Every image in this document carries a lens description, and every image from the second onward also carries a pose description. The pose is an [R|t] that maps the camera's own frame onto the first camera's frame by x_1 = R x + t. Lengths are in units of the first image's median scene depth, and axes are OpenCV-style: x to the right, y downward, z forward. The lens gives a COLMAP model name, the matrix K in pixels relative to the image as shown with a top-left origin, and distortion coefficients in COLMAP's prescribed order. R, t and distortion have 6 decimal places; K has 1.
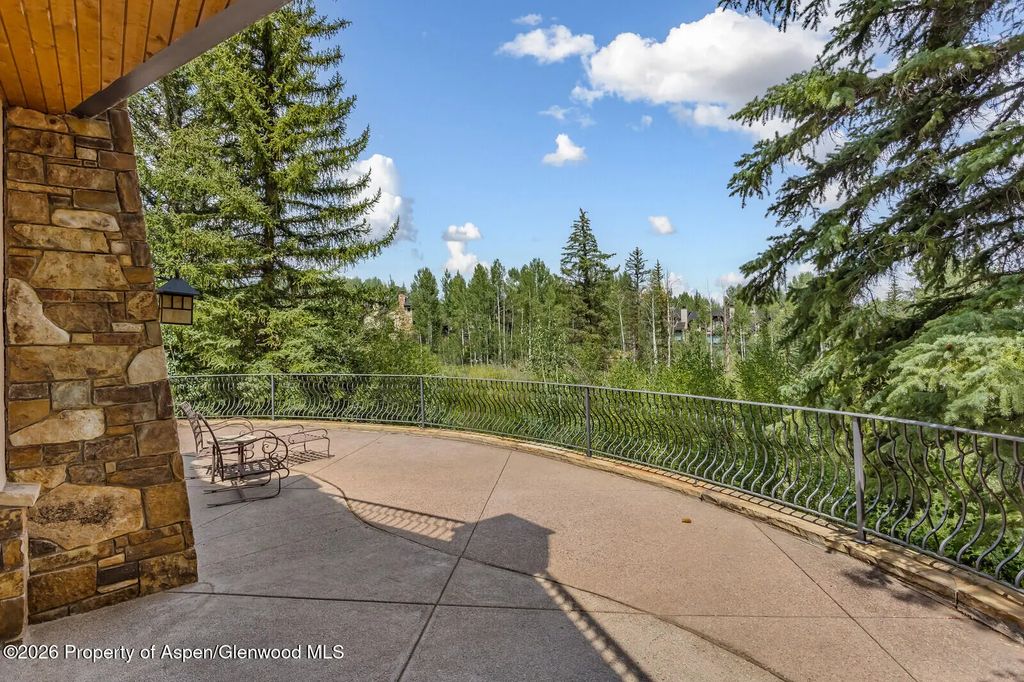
lens RADIAL K [[503.3, 0, 509.7], [0, 503.3, 340.9], [0, 0, 1]] dist [-0.005478, 0.003389]
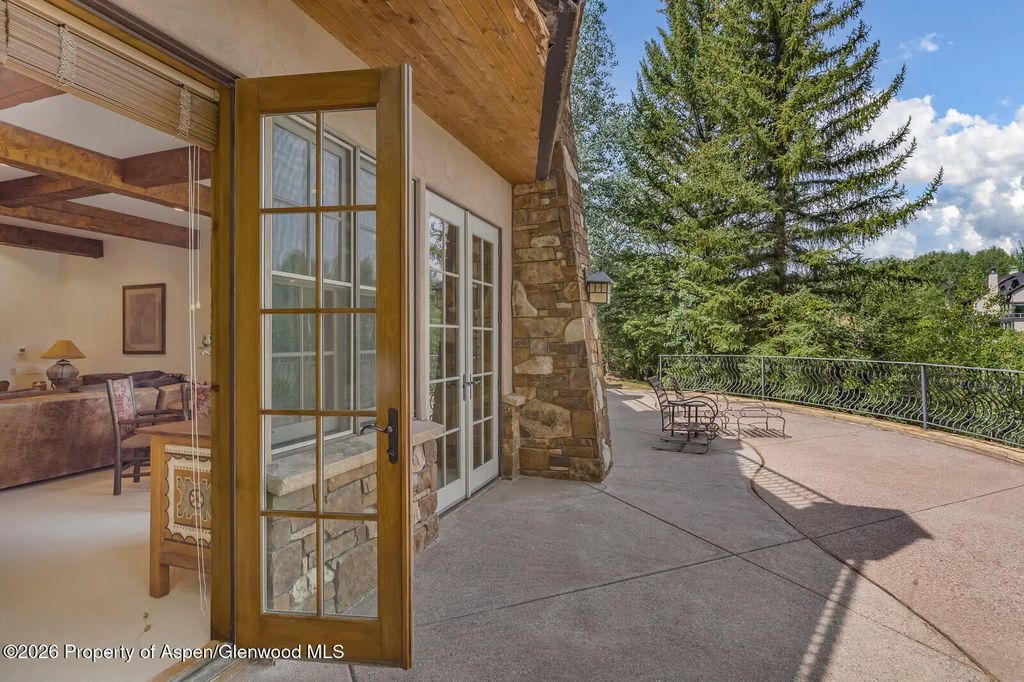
lens RADIAL K [[503.3, 0, 506.4], [0, 503.3, 335.8], [0, 0, 1]] dist [-0.005478, 0.003389]
pose [[0.509603, 0.008573, -0.860367, 0.441433], [-0.002300, 0.999960, 0.008601, 0.047508], [0.860407, -0.002404, 0.509602, 0.040368]]
